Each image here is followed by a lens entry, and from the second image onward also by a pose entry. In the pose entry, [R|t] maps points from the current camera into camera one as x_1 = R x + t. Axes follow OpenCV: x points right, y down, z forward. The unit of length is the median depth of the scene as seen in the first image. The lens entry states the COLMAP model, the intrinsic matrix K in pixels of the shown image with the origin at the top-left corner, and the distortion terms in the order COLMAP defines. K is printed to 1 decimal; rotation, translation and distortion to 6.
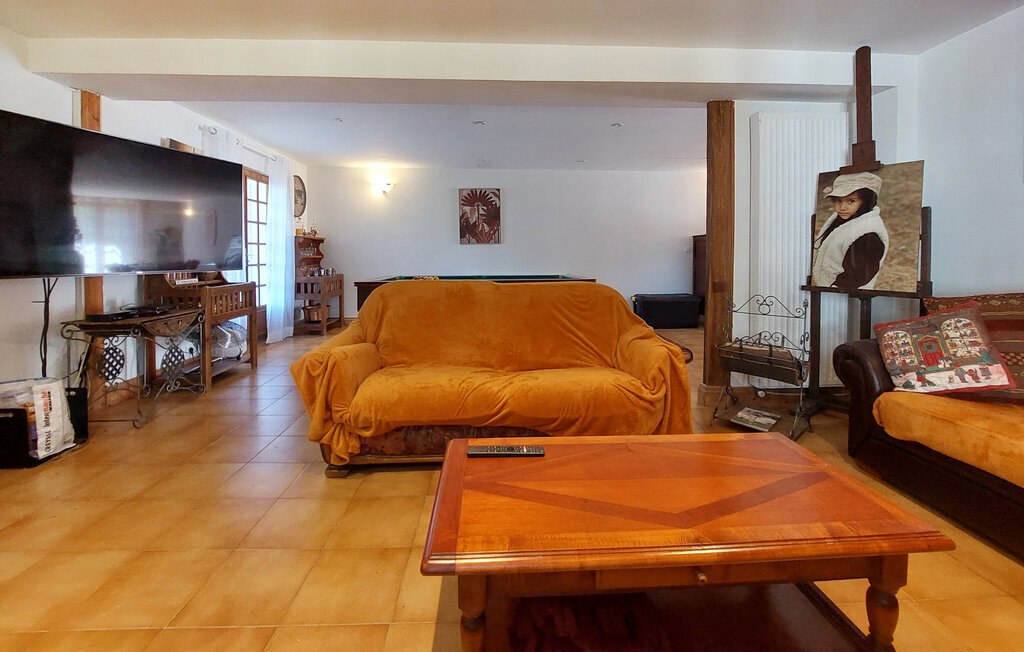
lens RADIAL K [[414.5, 0, 510.9], [0, 414.5, 266.2], [0, 0, 1]] dist [-0.003902, -0.000353]
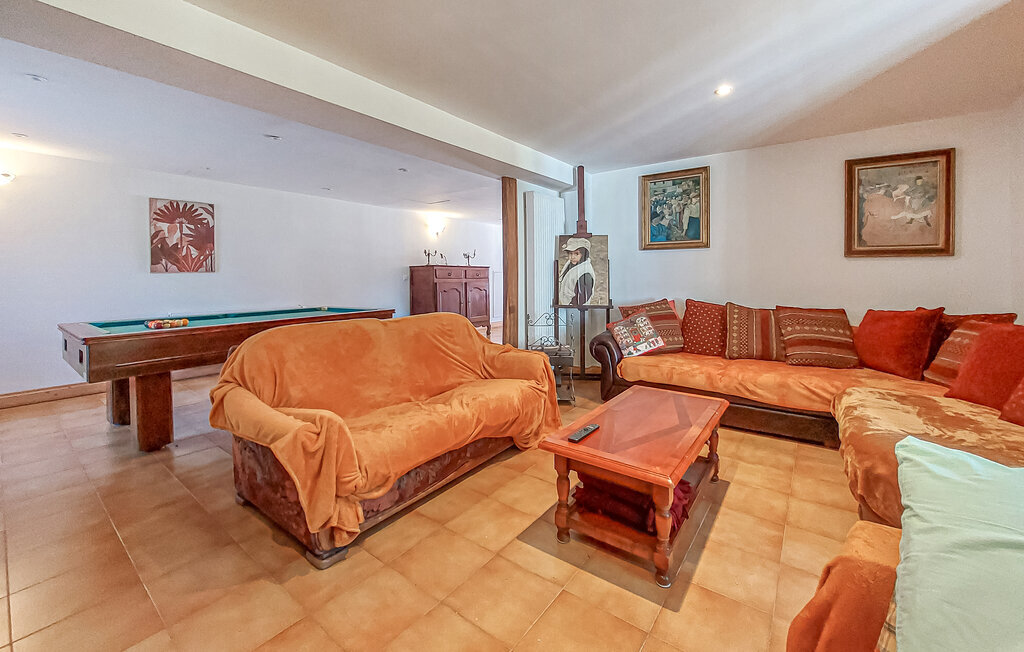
lens RADIAL K [[411.7, 0, 509.1], [0, 411.7, 275.7], [0, 0, 1]] dist [-0.015807, -0.000378]
pose [[0.637599, -0.001674, 0.770367, -0.615090], [0.027003, 0.999432, -0.020178, -0.038348], [-0.769895, 0.033668, 0.637282, 0.128219]]
